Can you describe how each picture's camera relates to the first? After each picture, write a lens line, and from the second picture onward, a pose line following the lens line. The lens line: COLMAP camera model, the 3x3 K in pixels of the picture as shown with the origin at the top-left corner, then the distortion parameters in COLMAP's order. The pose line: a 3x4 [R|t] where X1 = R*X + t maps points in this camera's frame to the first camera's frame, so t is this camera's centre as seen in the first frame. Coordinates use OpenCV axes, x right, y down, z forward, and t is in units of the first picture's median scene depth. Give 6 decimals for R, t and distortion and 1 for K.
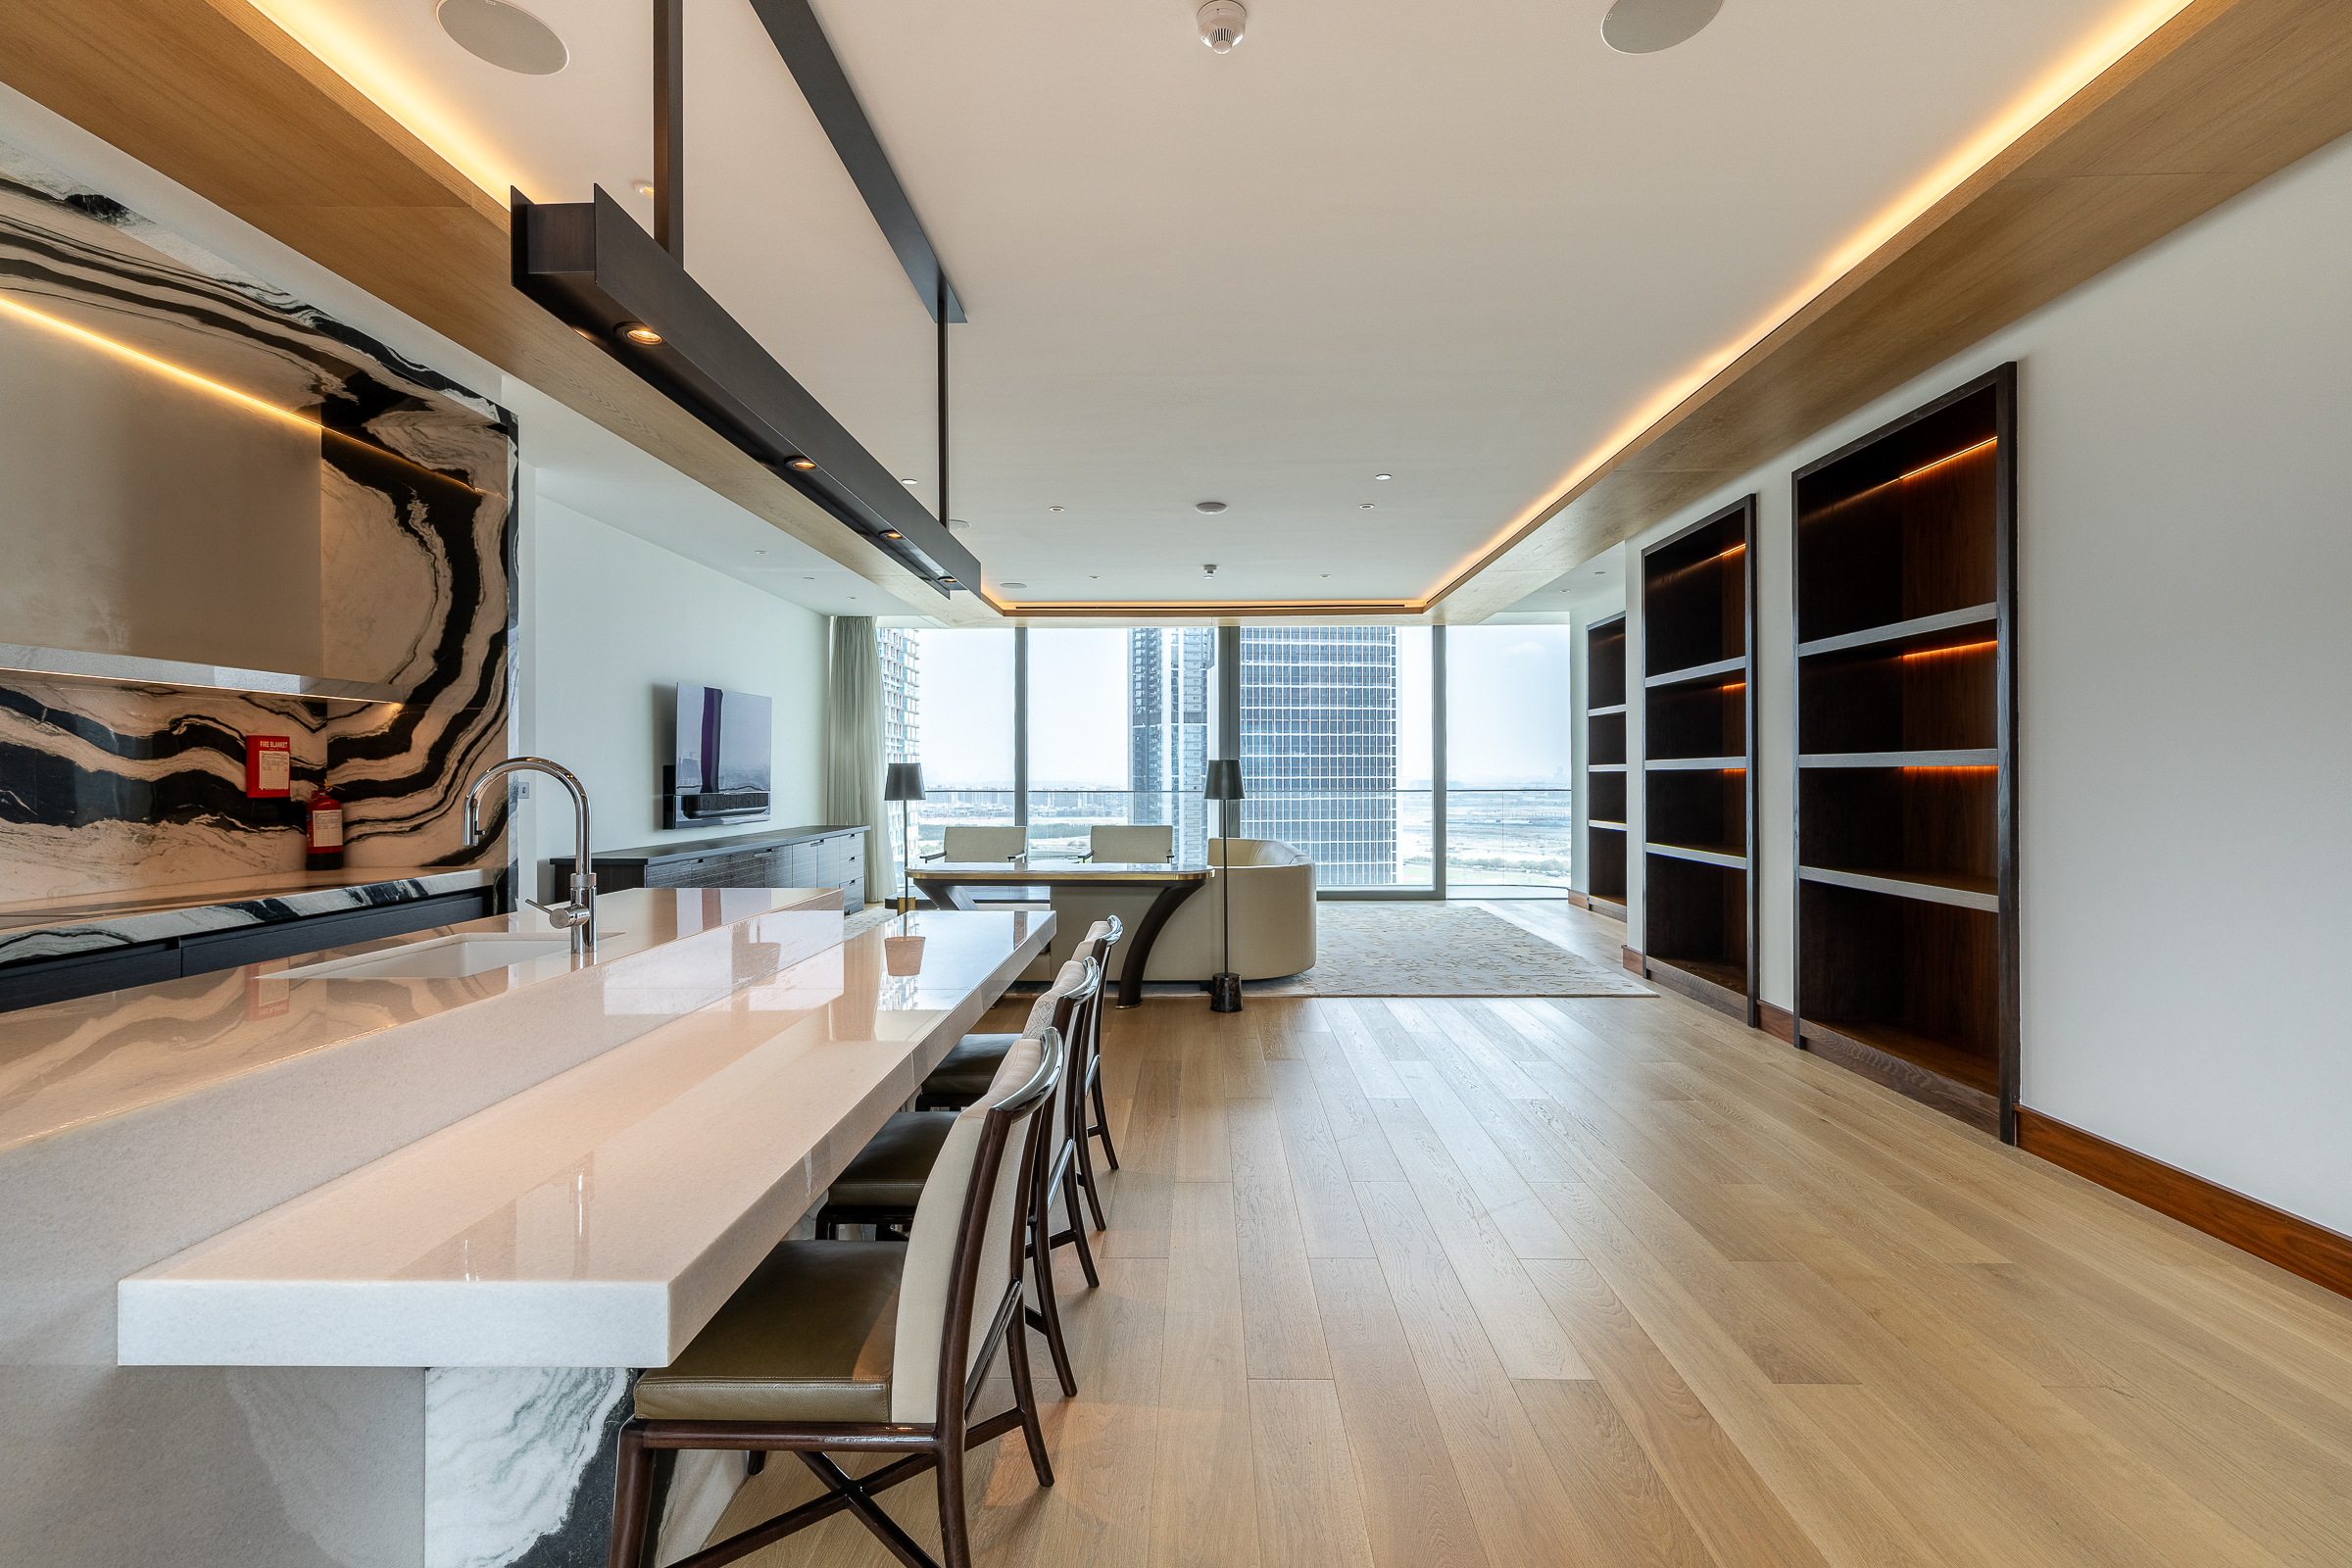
lens RADIAL K [[991.0, 0, 1194.3], [0, 991.0, 775.5], [0, 0, 1]] dist [-0.001028, 0.000037]
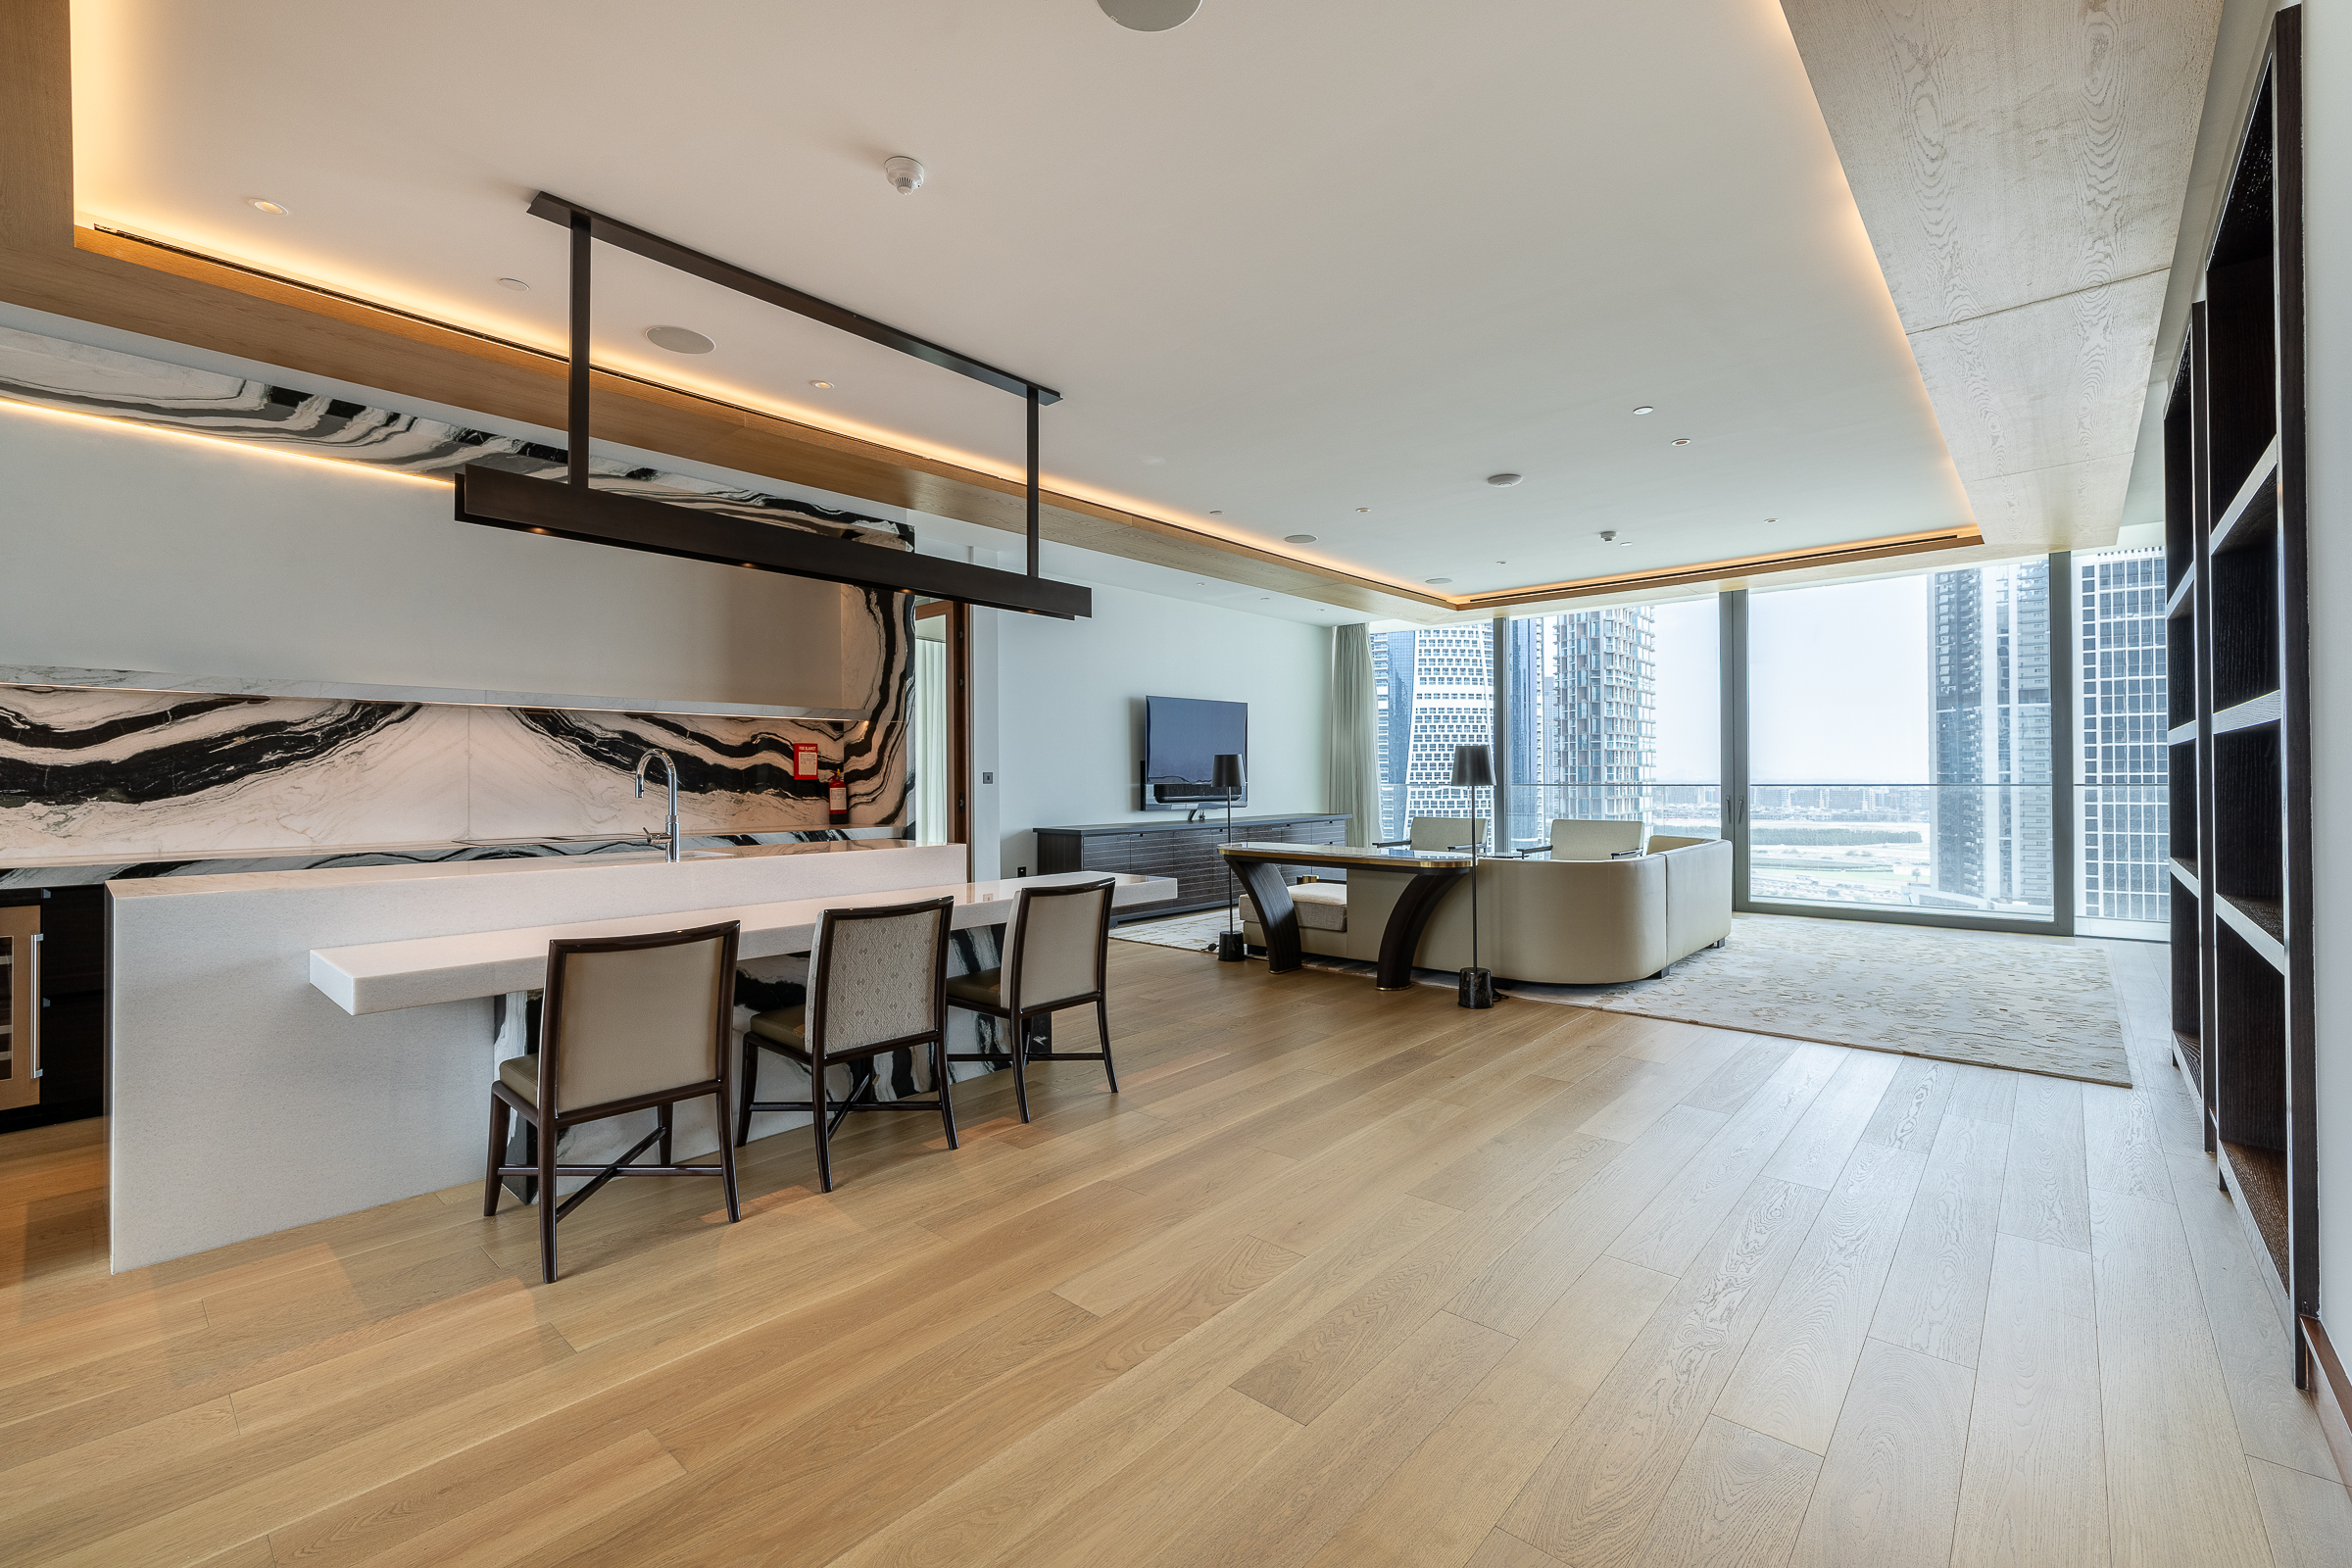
lens RADIAL K [[991.0, 0, 1210.7], [0, 991.0, 772.1], [0, 0, 1]] dist [-0.001028, 0.000037]
pose [[0.763159, -0.006167, -0.646181, 0.638301], [0.005063, 0.999981, -0.003564, 0.017524], [0.646191, -0.000551, 0.763176, 0.144842]]
